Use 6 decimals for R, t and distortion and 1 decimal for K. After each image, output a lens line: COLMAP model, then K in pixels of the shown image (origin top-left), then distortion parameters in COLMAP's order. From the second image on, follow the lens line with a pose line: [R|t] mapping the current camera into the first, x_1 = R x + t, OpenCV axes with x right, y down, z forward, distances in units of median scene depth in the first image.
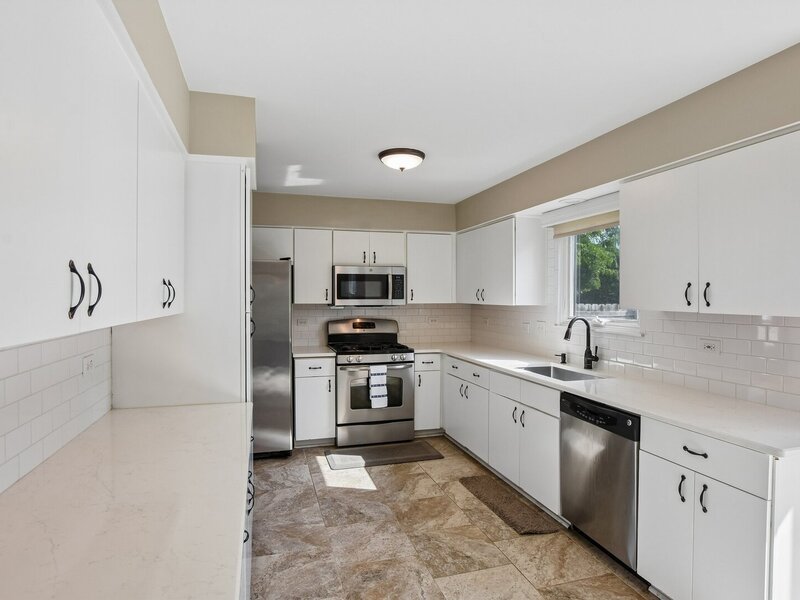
lens RADIAL K [[459.1, 0, 399.6], [0, 459.1, 298.1], [0, 0, 1]] dist [-0.037331, 0.002682]
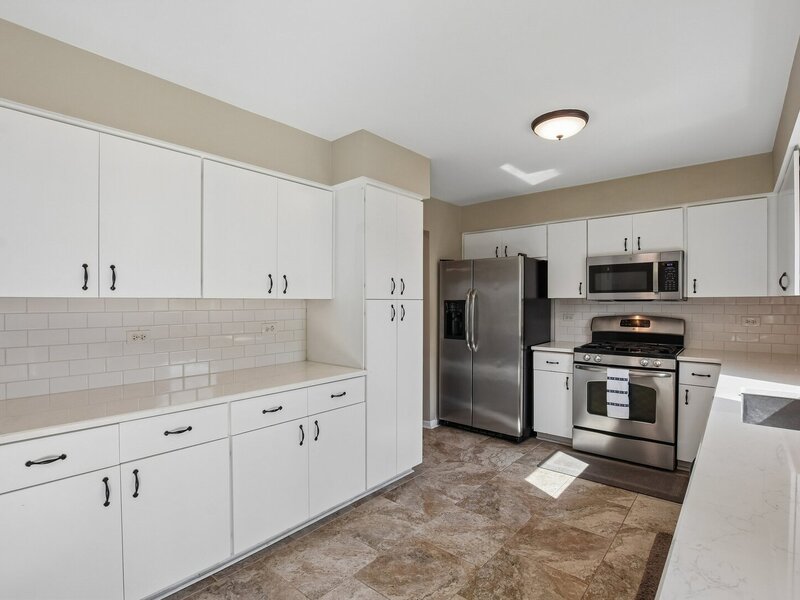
lens RADIAL K [[401.2, 0, 400.3], [0, 401.2, 304.3], [0, 0, 1]] dist [-0.034511, 0.000321]
pose [[0.543066, 0.002810, -0.839685, 0.384249], [0.002002, 0.999987, 0.004642, 0.024015], [0.839688, -0.004202, 0.543053, 0.278636]]
